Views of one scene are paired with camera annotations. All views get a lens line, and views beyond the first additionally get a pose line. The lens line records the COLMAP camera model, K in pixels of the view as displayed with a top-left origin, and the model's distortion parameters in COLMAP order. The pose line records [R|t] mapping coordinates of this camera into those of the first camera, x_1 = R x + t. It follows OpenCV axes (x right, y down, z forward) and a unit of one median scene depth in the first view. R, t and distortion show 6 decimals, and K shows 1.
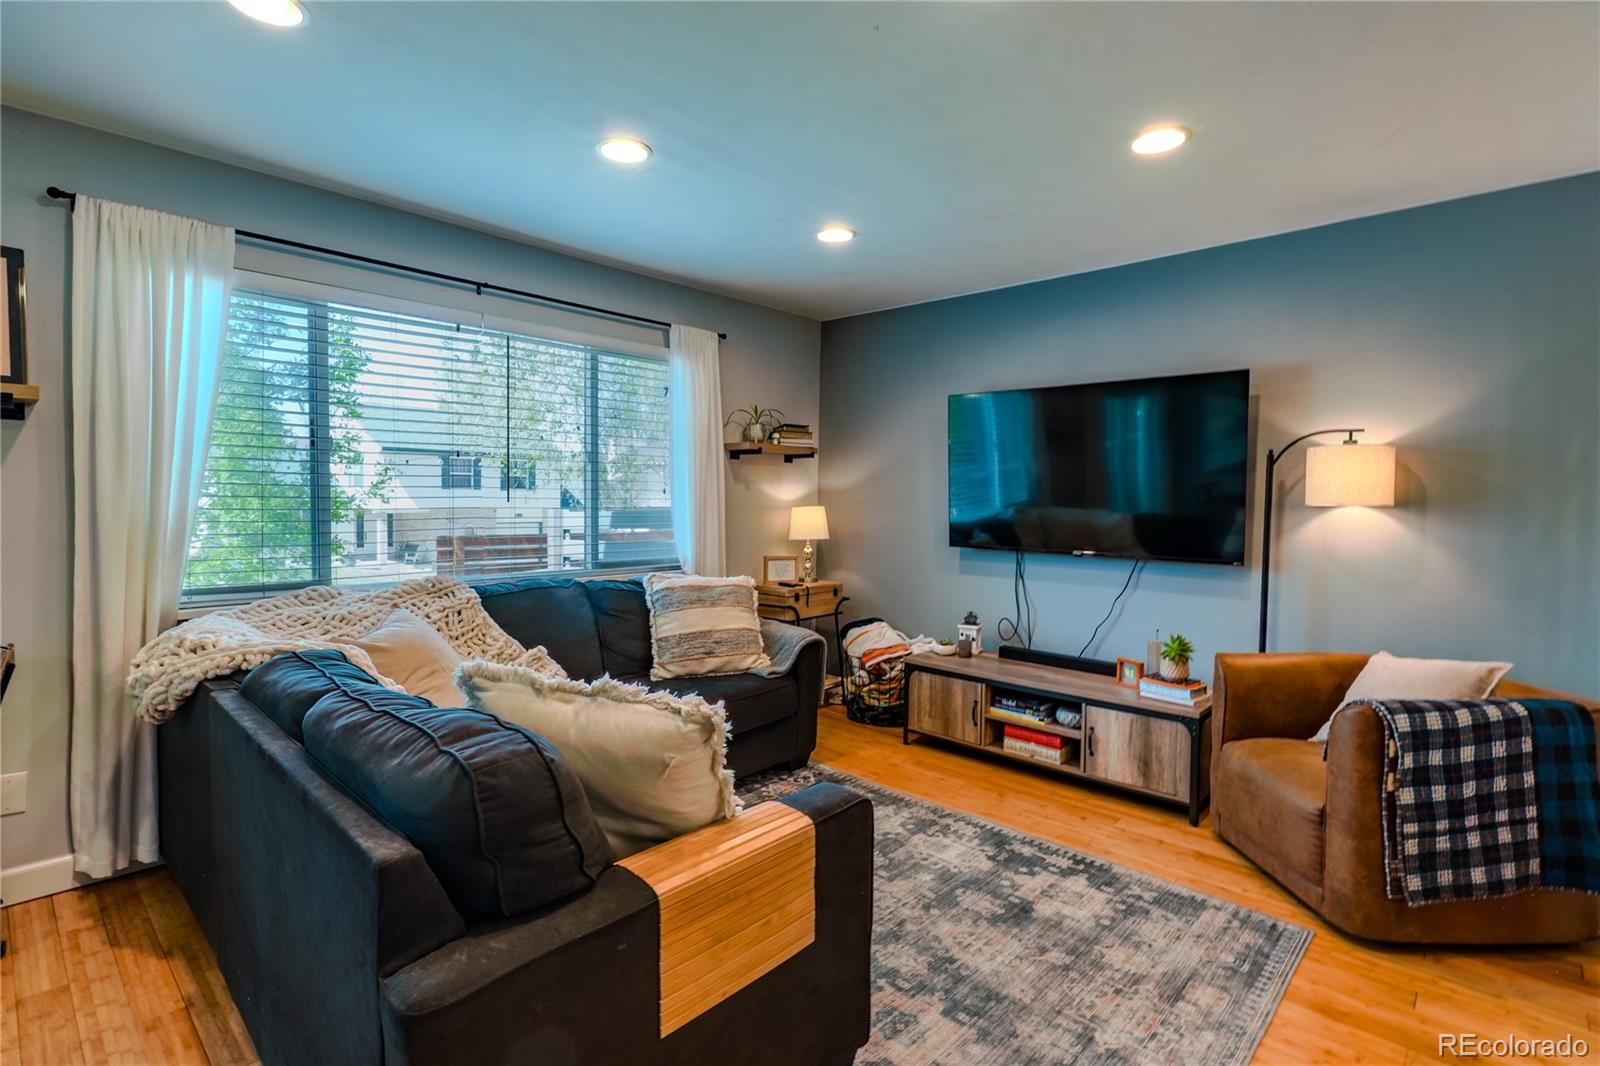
lens RADIAL K [[761.7, 0, 793.4], [0, 761.7, 524.8], [0, 0, 1]] dist [0.002962, -0.000845]
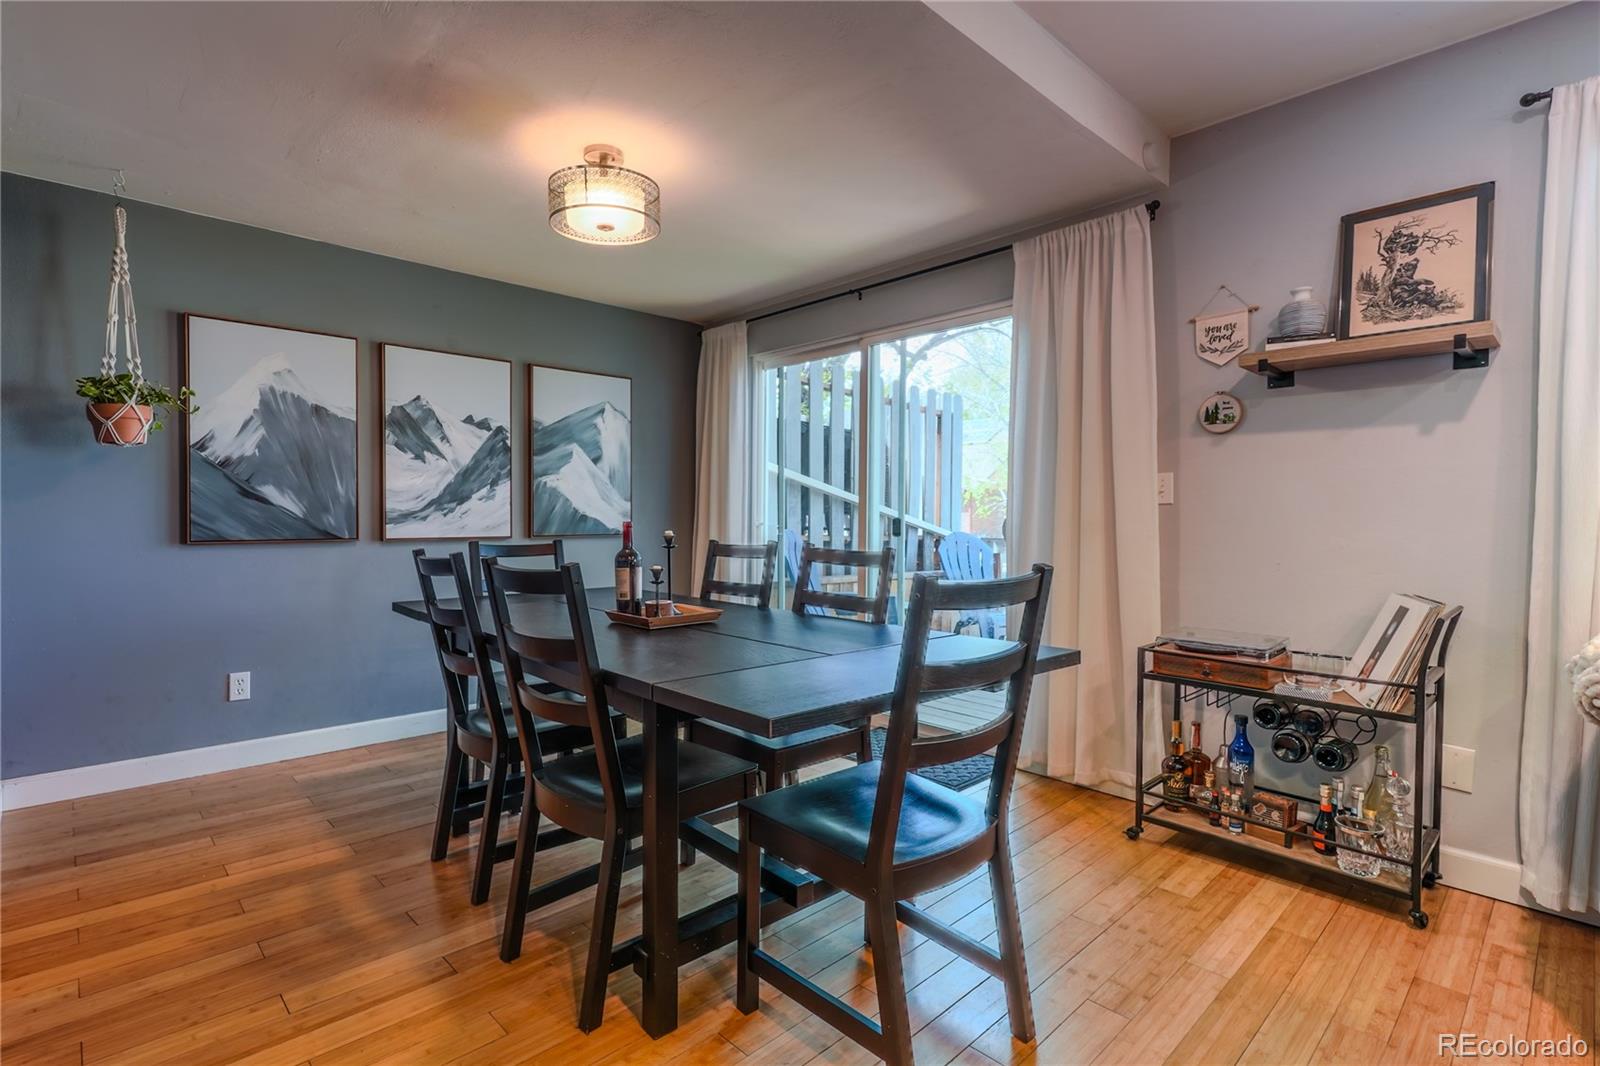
lens RADIAL K [[761.7, 0, 793.4], [0, 761.7, 524.8], [0, 0, 1]] dist [0.002962, -0.000845]
pose [[-0.060280, -0.000654, -0.998181, -0.027645], [-0.044247, 0.999019, 0.002018, 0.059559], [0.997200, 0.044288, -0.060250, 0.155484]]
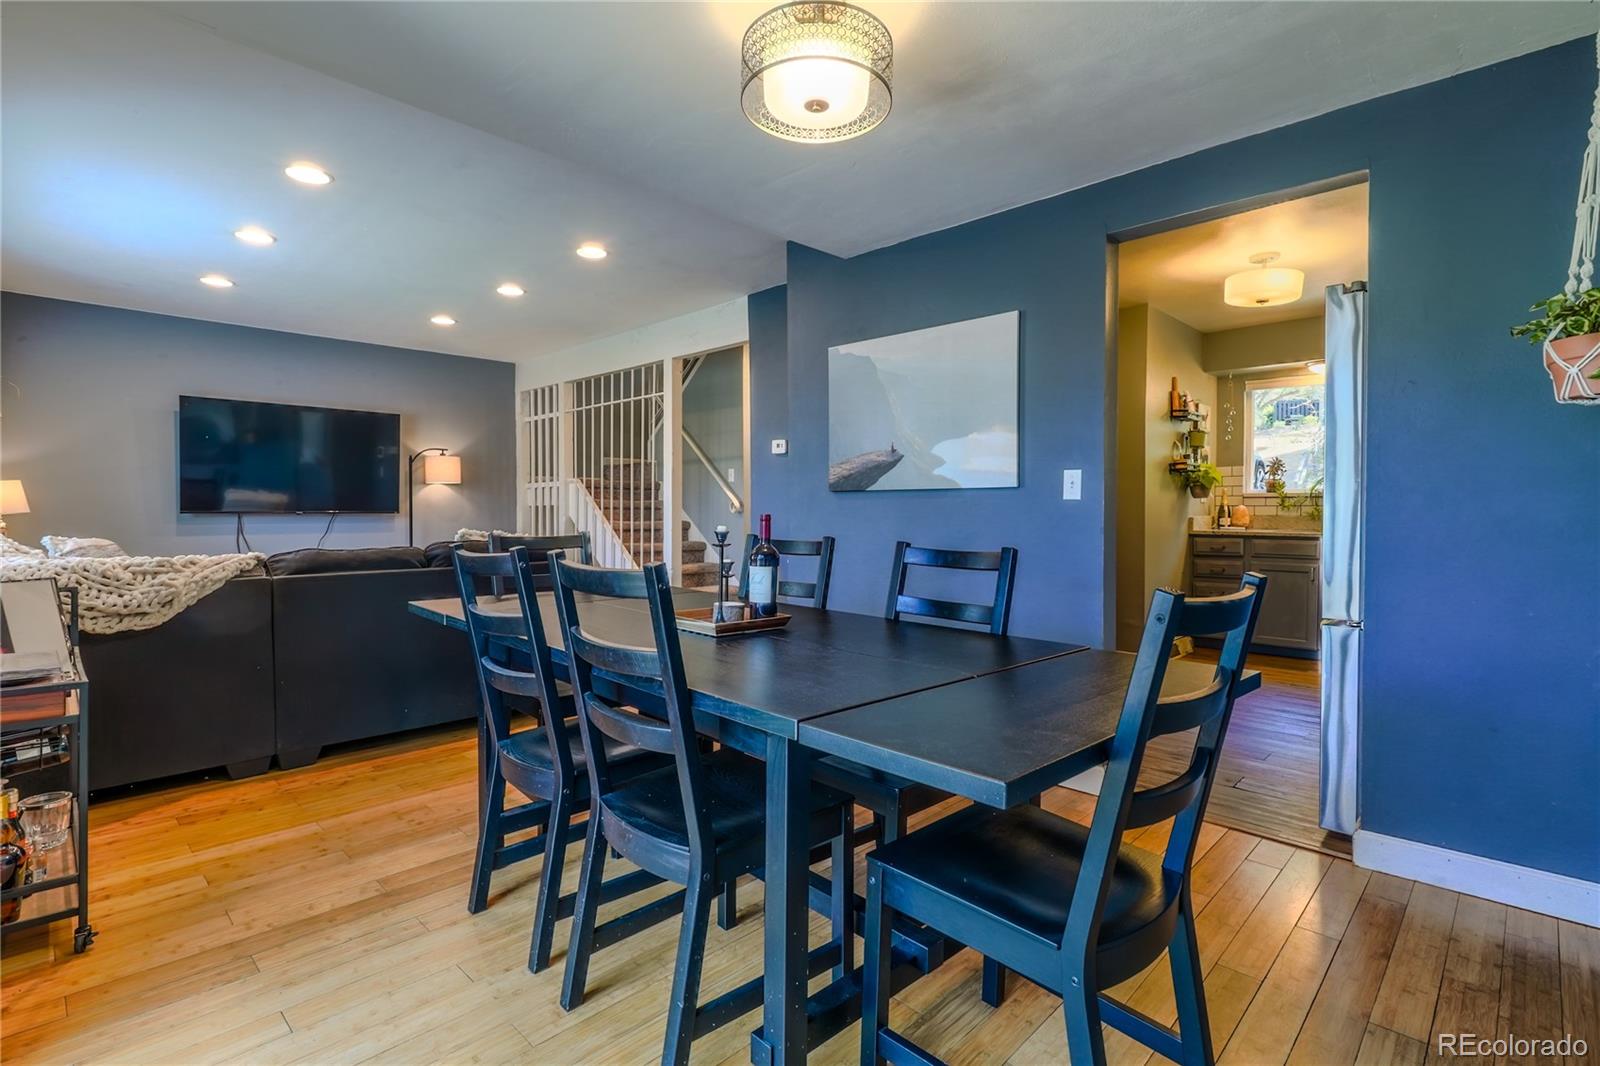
lens RADIAL K [[758.0, 0, 787.0], [0, 758.0, 528.2], [0, 0, 1]] dist [-0.000854, -0.000110]
pose [[0.036069, -0.038599, 0.998604, -1.274172], [0.036954, 0.998622, 0.037265, 0.054019], [-0.998666, 0.035558, 0.037446, -0.068629]]
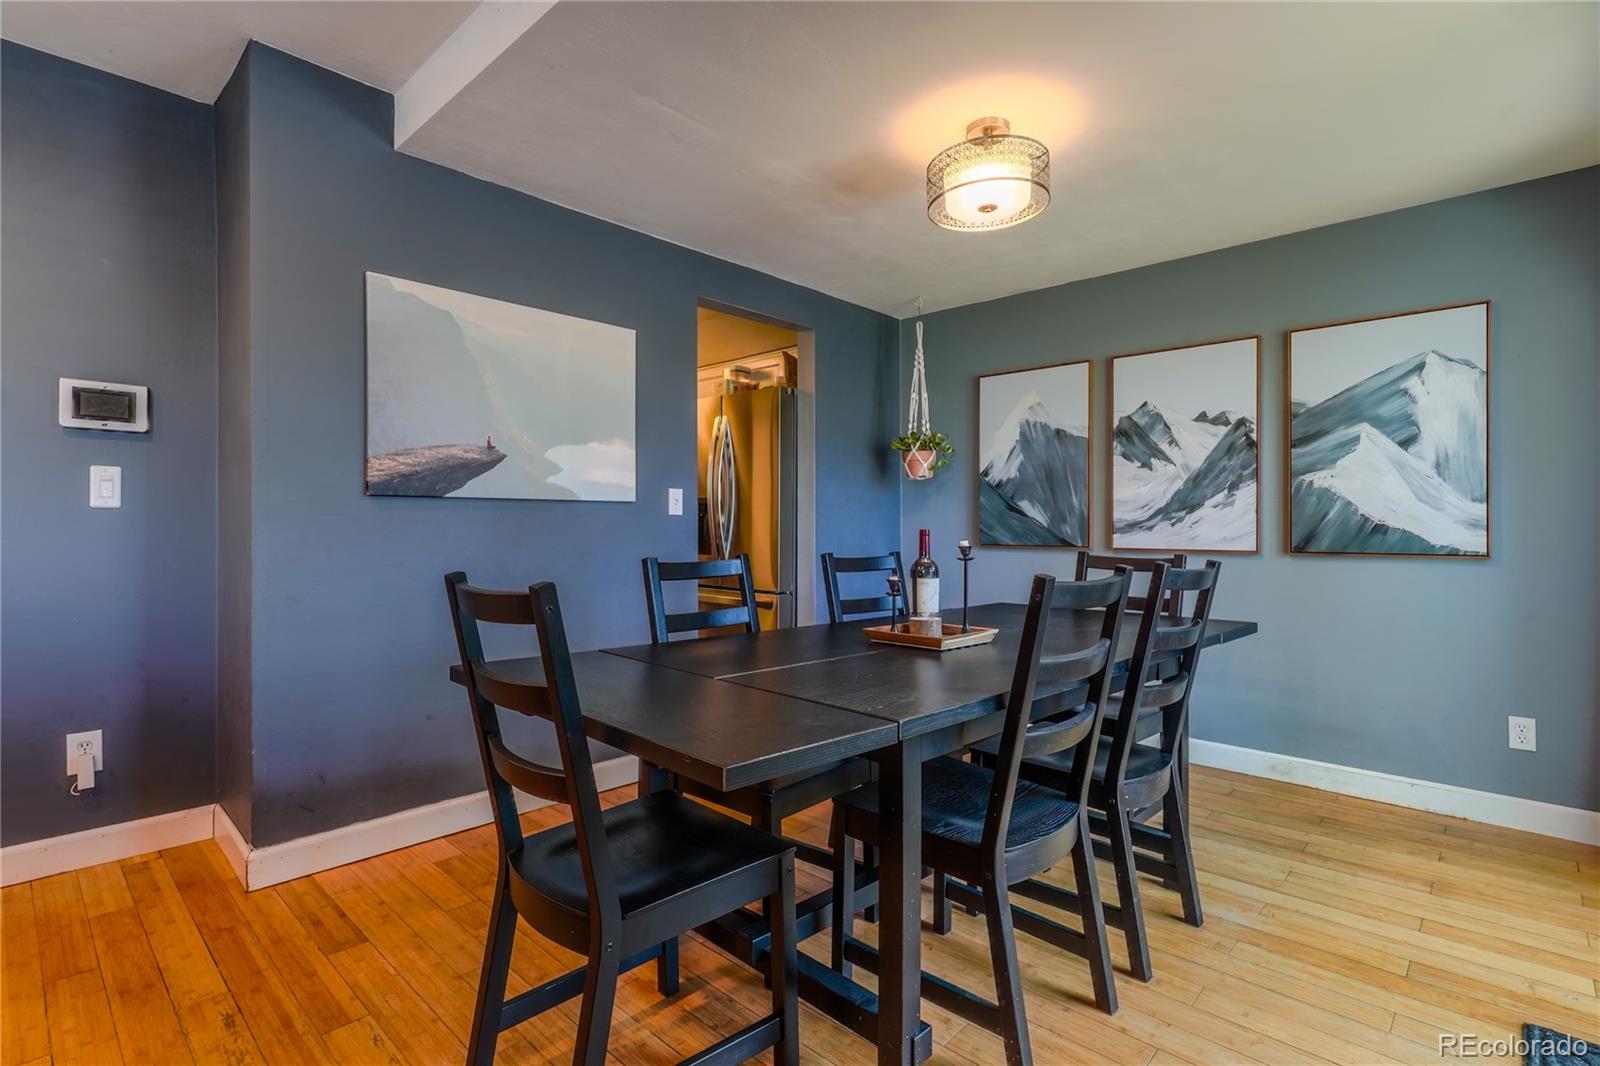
lens RADIAL K [[761.7, 0, 793.4], [0, 761.7, 524.8], [0, 0, 1]] dist [0.002962, -0.000845]
pose [[-0.999745, -0.015534, 0.016405, -0.589484], [-0.014865, 0.999084, 0.040136, 0.037272], [-0.017014, 0.039882, -0.999060, 0.598520]]
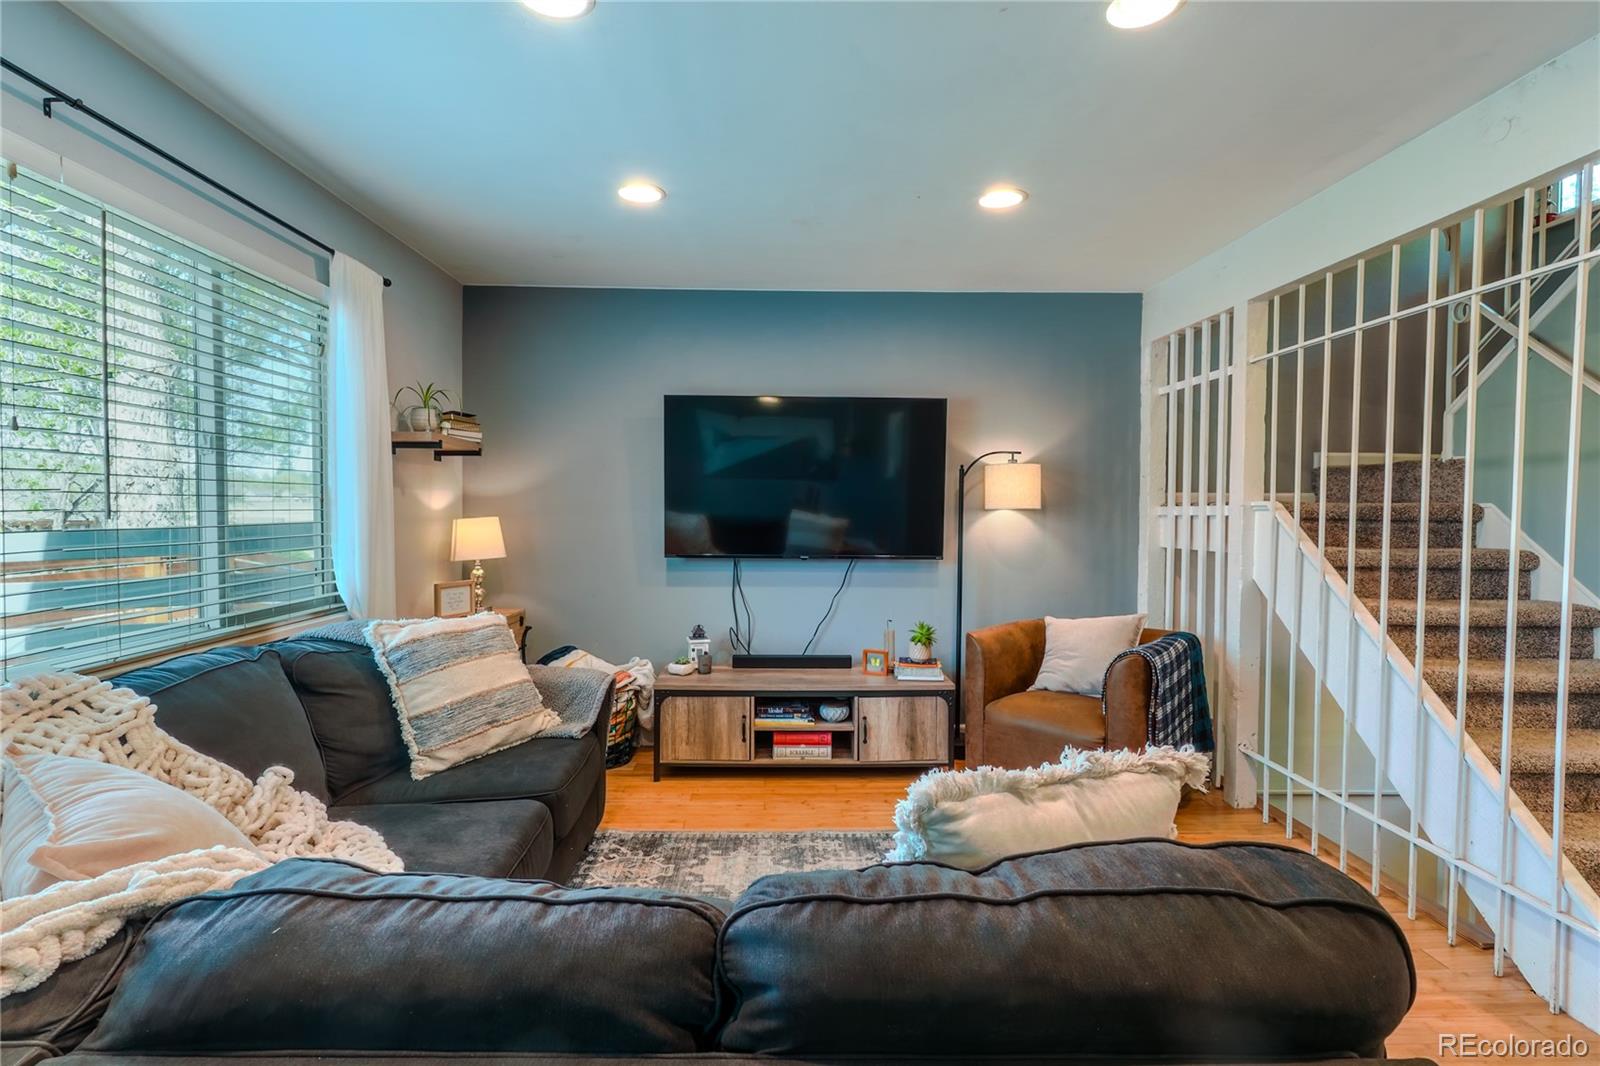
lens RADIAL K [[761.7, 0, 793.4], [0, 761.7, 524.8], [0, 0, 1]] dist [0.002962, -0.000845]
pose [[0.716121, -0.025079, 0.697526, -0.410870], [0.030518, 0.999524, 0.004605, -0.013776], [-0.697309, 0.017989, 0.716545, 0.281405]]
